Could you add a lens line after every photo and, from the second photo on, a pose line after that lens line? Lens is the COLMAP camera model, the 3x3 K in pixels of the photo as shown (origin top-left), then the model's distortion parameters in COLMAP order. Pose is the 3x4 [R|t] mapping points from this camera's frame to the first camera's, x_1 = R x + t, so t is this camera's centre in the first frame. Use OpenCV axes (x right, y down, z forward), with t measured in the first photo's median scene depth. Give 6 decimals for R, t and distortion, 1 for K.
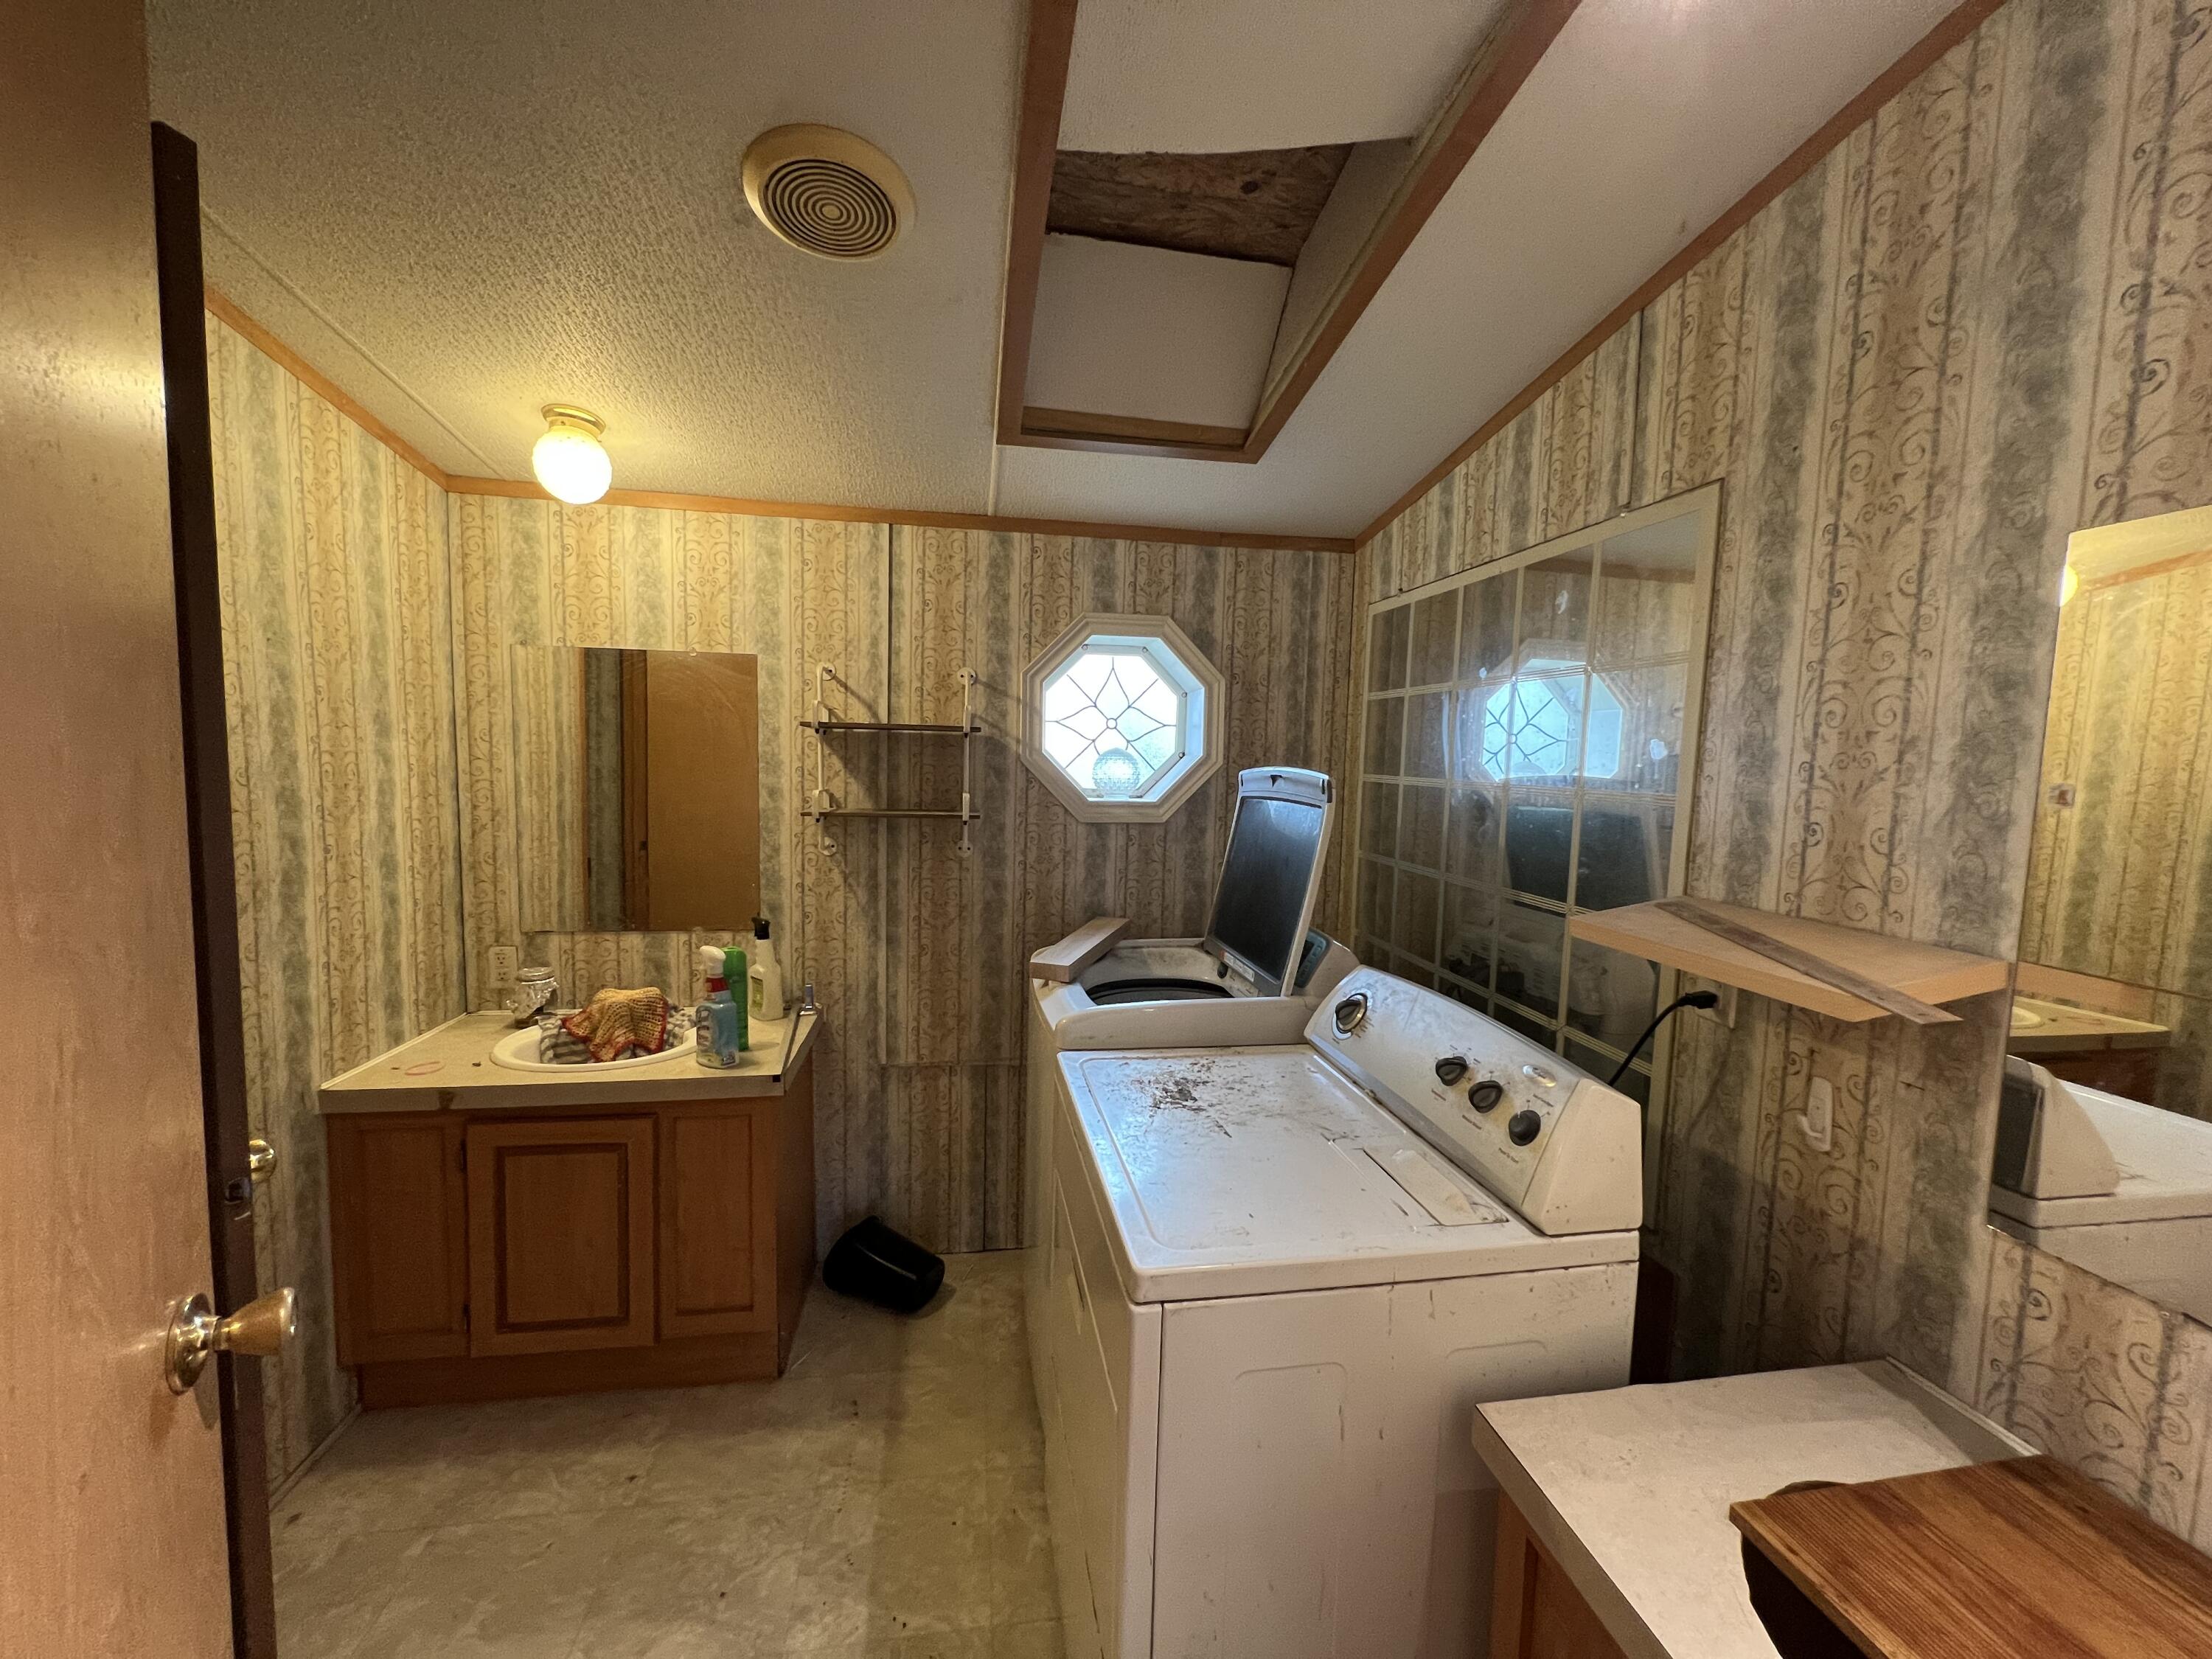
lens RADIAL K [[881.4, 0, 1102.3], [0, 881.4, 829.3], [0, 0, 1]] dist [-0.001122, 0.000685]
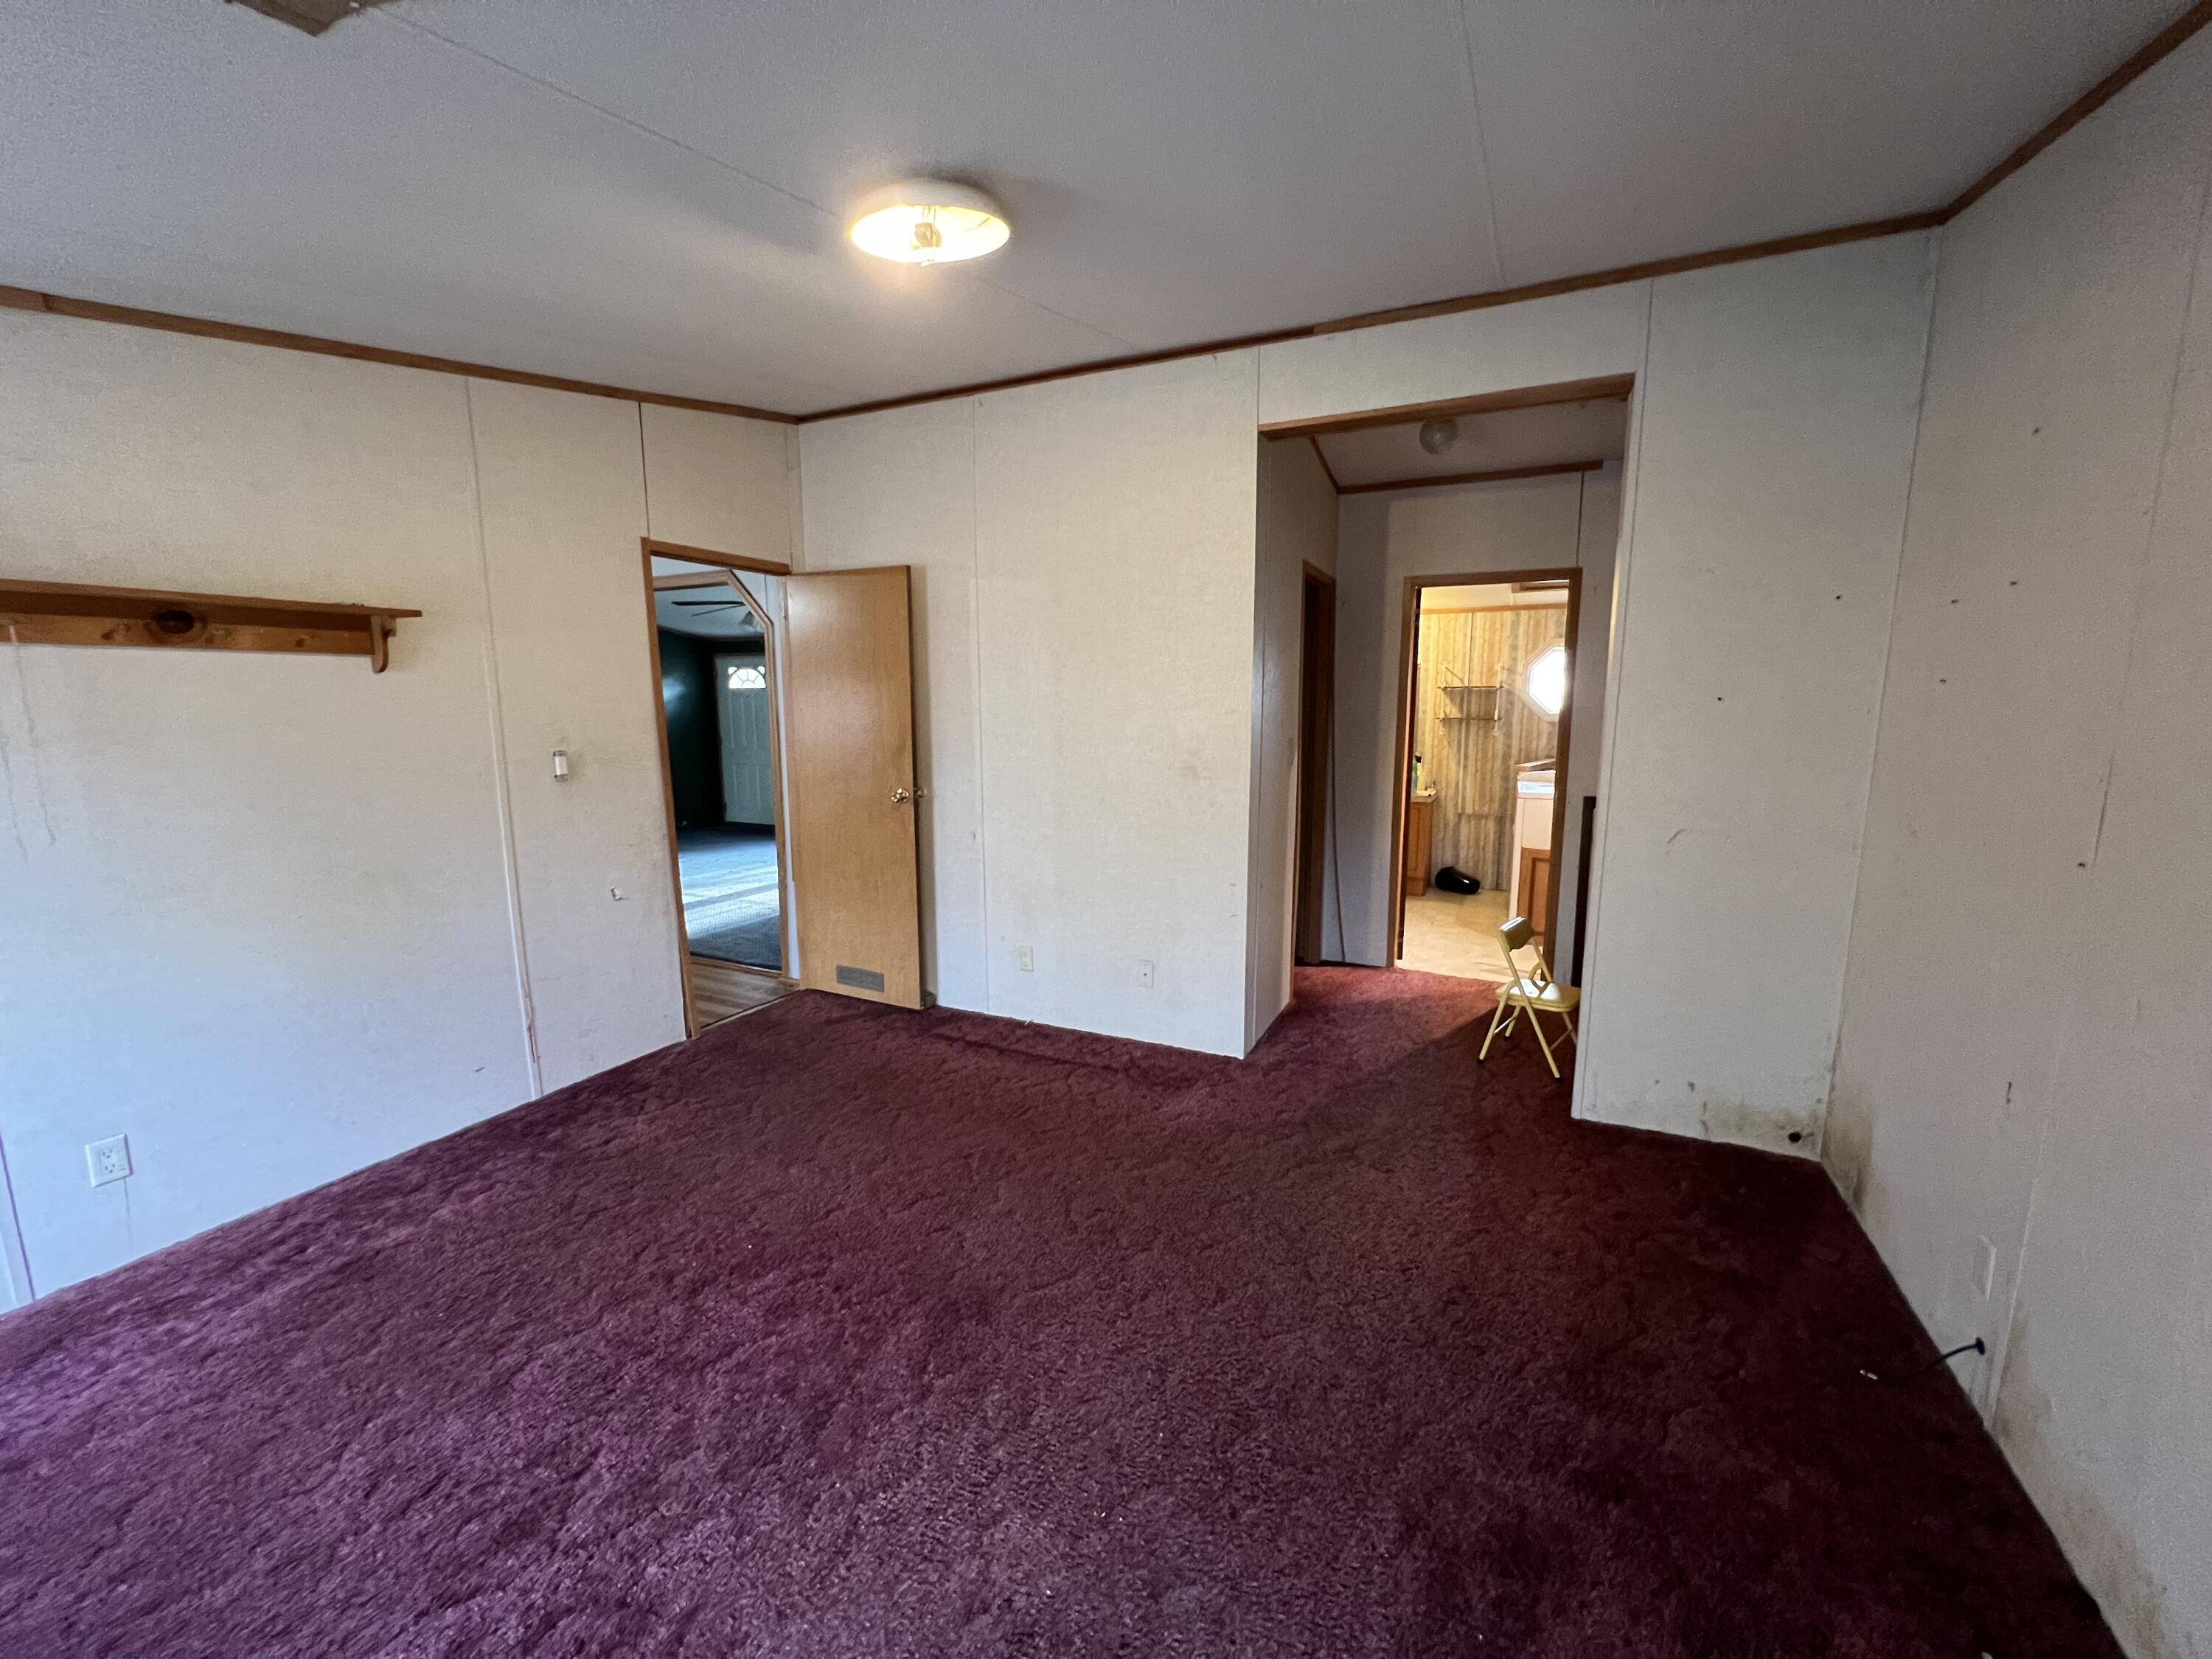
lens RADIAL K [[881.4, 0, 1102.8], [0, 881.4, 826.2], [0, 0, 1]] dist [-0.001122, 0.000685]
pose [[0.813673, 0.055345, -0.578682, 0.435826], [-0.022277, 0.997695, 0.064097, 0.162835], [0.580896, -0.039263, 0.813030, -1.873307]]
